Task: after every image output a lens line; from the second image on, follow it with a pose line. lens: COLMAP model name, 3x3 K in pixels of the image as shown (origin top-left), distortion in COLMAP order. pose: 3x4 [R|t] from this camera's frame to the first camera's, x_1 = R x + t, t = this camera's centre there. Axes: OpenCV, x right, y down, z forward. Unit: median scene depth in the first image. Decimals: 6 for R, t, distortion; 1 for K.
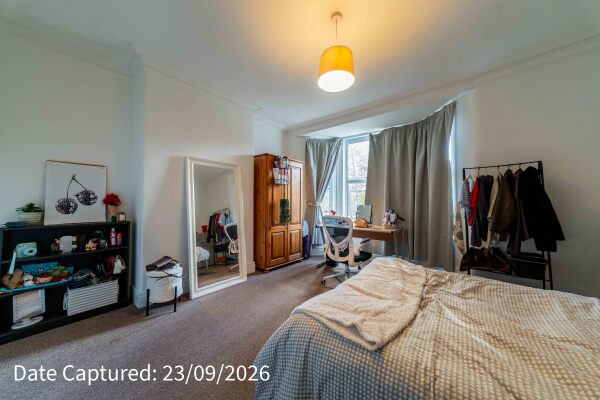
lens RADIAL K [[201.9, 0, 300.7], [0, 201.9, 200.6], [0, 0, 1]] dist [-0.000707, 0.000018]
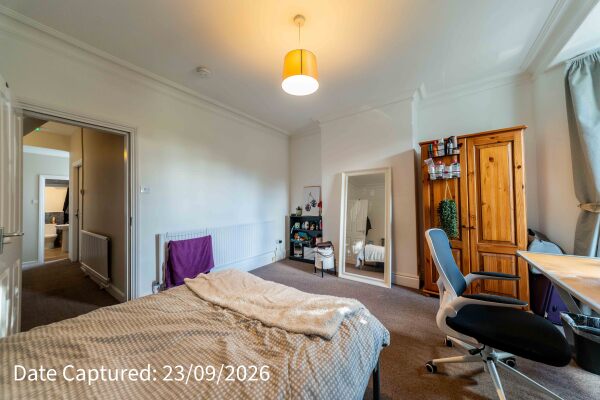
lens RADIAL K [[201.9, 0, 300.3], [0, 201.9, 201.2], [0, 0, 1]] dist [-0.000707, 0.000018]
pose [[0.074810, -0.018343, -0.997029, 0.893632], [0.022867, 0.999599, -0.016675, -0.006181], [0.996936, -0.021551, 0.075200, 0.720413]]
